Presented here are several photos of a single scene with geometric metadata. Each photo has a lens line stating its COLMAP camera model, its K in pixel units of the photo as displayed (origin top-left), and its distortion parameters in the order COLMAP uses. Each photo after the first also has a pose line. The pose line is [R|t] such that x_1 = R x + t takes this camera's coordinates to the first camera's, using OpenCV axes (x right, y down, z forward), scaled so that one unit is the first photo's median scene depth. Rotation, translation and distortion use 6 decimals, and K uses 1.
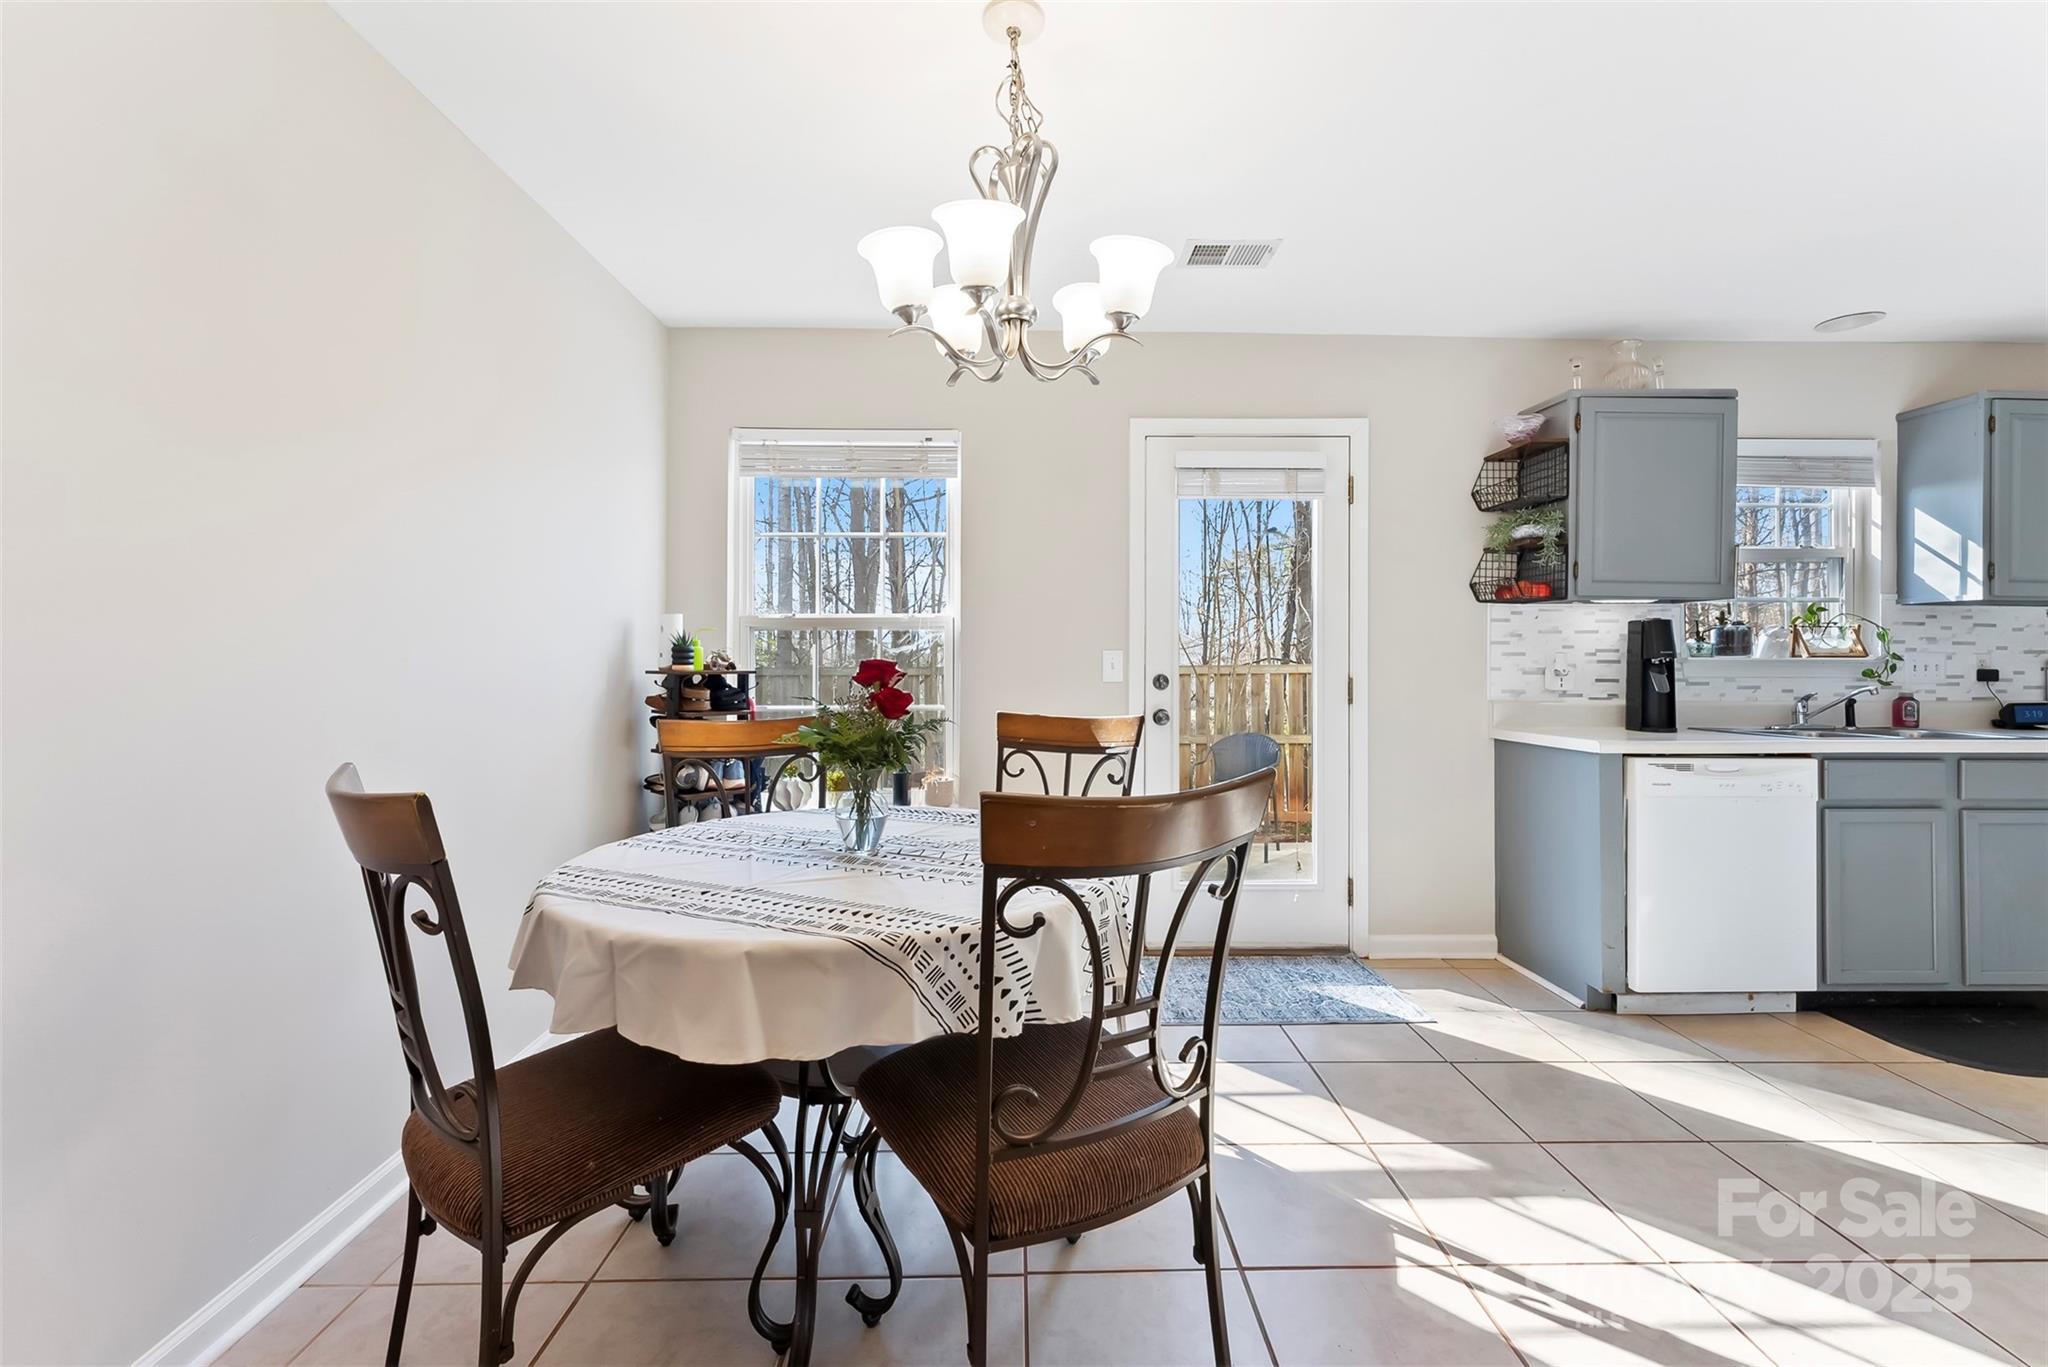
lens RADIAL K [[871.6, 0, 1028.3], [0, 871.6, 668.3], [0, 0, 1]] dist [0.001450, 0.000042]
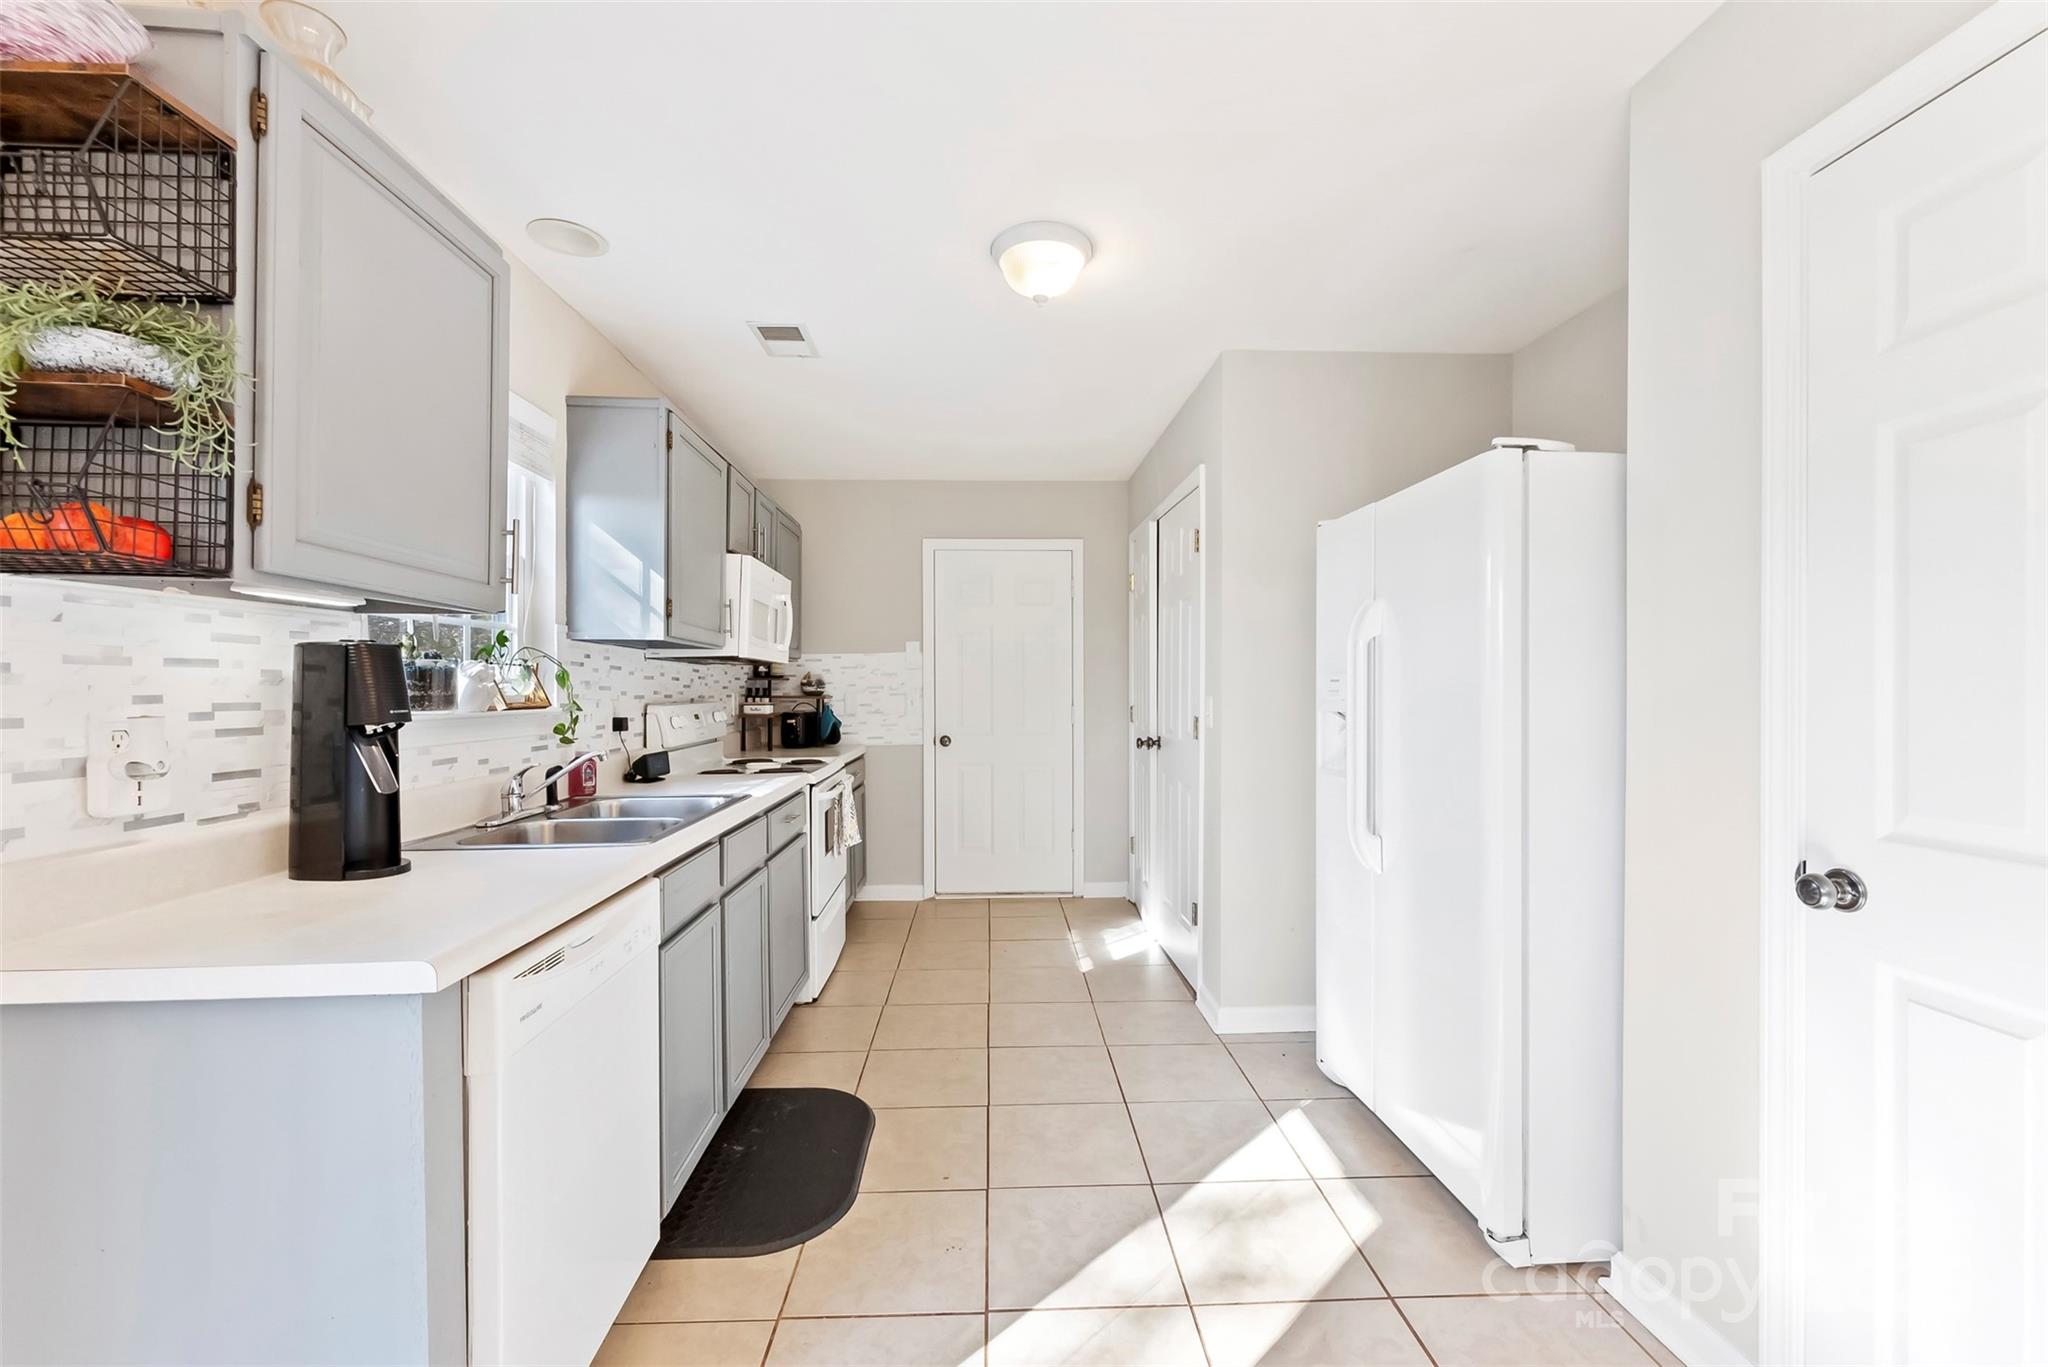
lens RADIAL K [[850.5, 0, 1022.0], [0, 850.5, 689.0], [0, 0, 1]] dist [0.000193, -0.000040]
pose [[-0.008905, -0.001973, 0.999958, 0.236215], [0.006284, 0.999978, 0.002029, -0.028187], [-0.999941, 0.006302, -0.008893, 0.619796]]
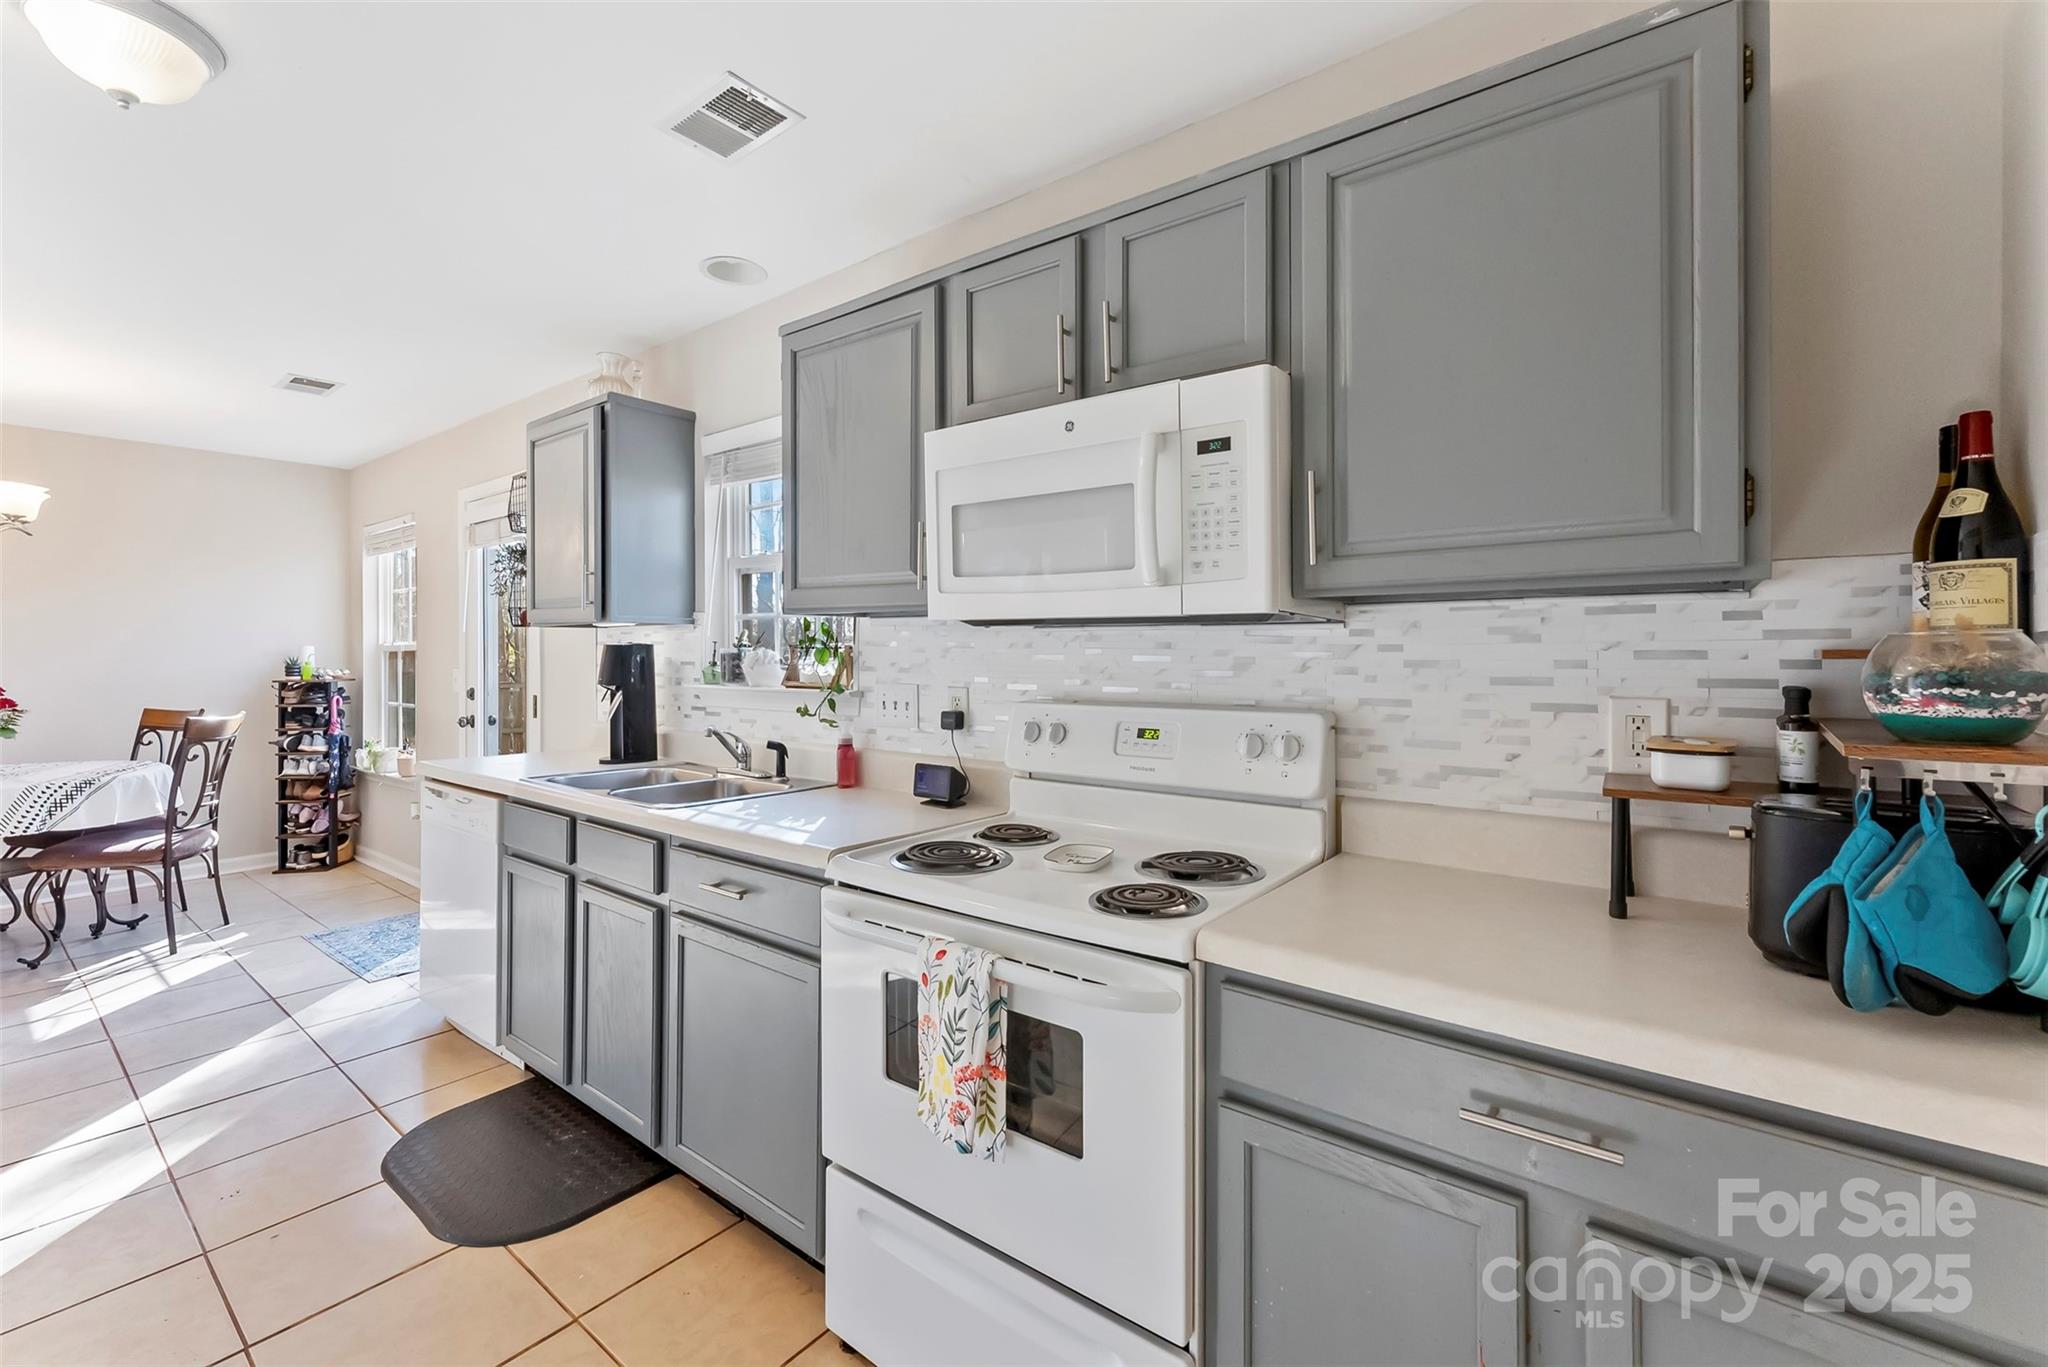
lens RADIAL K [[846.5, 0, 1027.0], [0, 846.5, 667.5], [0, 0, 1]] dist [0.001387, 0.000046]
pose [[0.788741, 0.010080, -0.614643, 1.593989], [-0.006410, 0.999946, 0.008173, -0.039998], [0.614692, -0.002506, 0.788763, 0.524827]]
